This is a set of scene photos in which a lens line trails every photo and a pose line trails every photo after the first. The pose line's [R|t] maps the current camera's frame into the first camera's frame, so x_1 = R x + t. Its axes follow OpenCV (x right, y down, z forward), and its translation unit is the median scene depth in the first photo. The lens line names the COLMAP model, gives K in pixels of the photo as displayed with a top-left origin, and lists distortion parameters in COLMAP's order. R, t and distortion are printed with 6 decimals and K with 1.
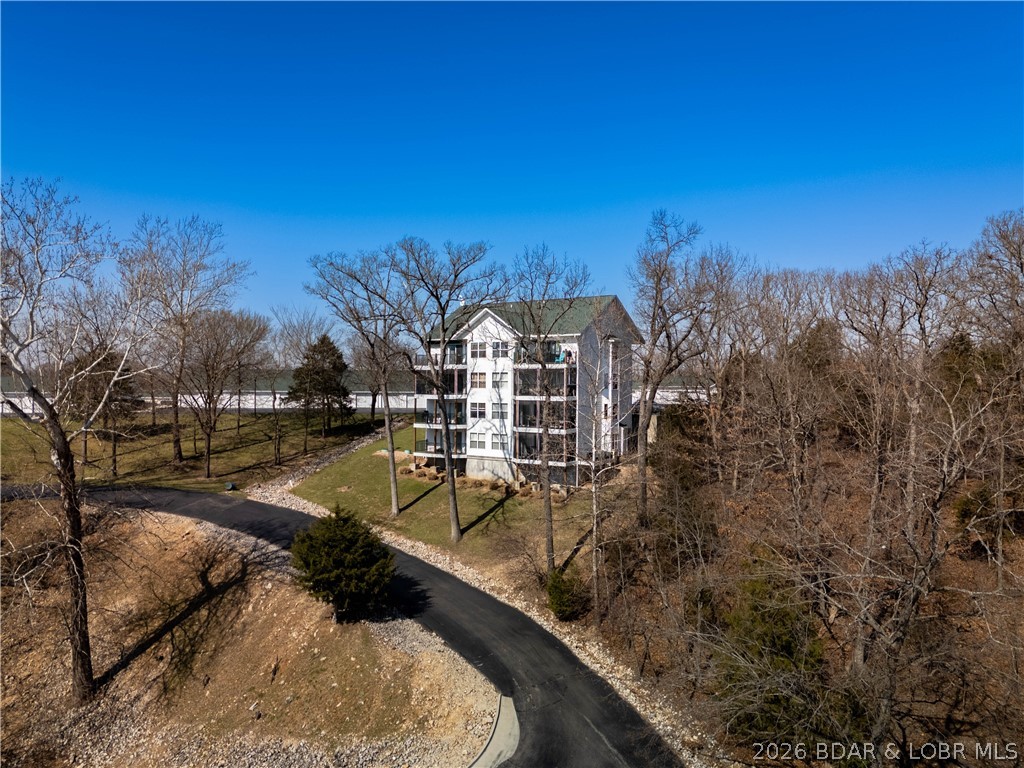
lens RADIAL K [[759.7, 0, 512.0], [0, 759.7, 384.0], [0, 0, 1]] dist [0.065798, -0.049380]
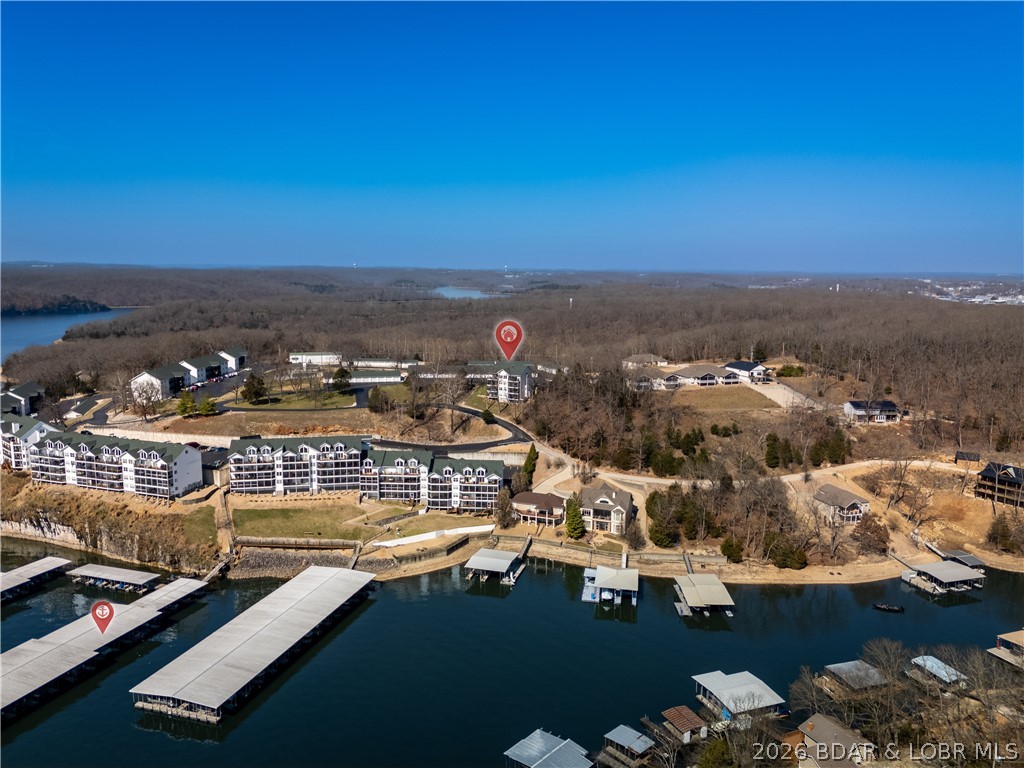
lens RADIAL K [[756.1, 0, 514.3], [0, 756.1, 382.8], [0, 0, 1]] dist [0.059778, -0.062173]
pose [[0.997800, -0.008287, 0.065776, -0.297844], [-0.002277, 0.987288, 0.158927, -0.836330], [-0.066257, -0.158727, 0.985097, -4.125815]]
